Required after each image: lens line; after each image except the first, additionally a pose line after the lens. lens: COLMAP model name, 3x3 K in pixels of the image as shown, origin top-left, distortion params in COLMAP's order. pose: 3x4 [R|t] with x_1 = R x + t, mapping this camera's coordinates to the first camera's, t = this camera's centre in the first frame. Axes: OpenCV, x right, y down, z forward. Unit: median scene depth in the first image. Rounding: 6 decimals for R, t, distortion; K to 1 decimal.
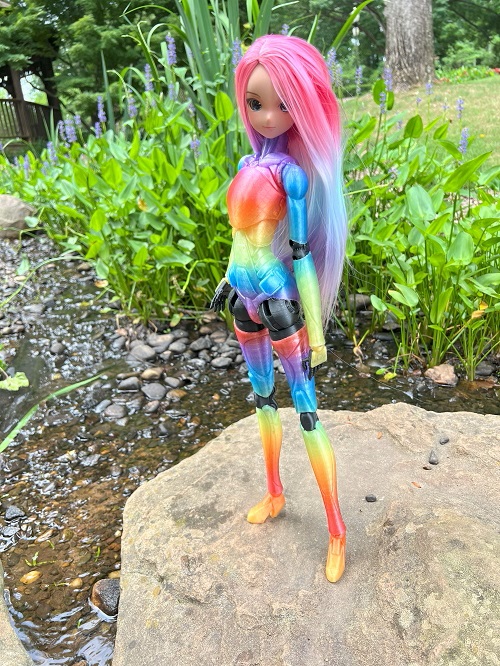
lens RADIAL K [[522.3, 0, 249.0], [0, 522.3, 326.2], [0, 0, 1]] dist [0.038569, -0.050481]
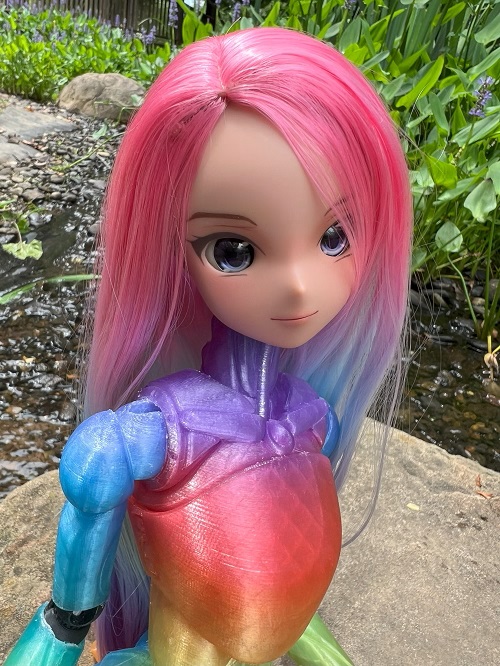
lens RADIAL K [[503.1, 0, 207.2], [0, 503.1, 301.1], [0, 0, 1]] dist [-0.003327, -0.002860]
pose [[0.923465, 0.314211, -0.220188, -0.003024], [-0.301879, 0.949231, 0.088491, 0.027432], [0.236814, -0.015248, 0.971435, 0.288923]]
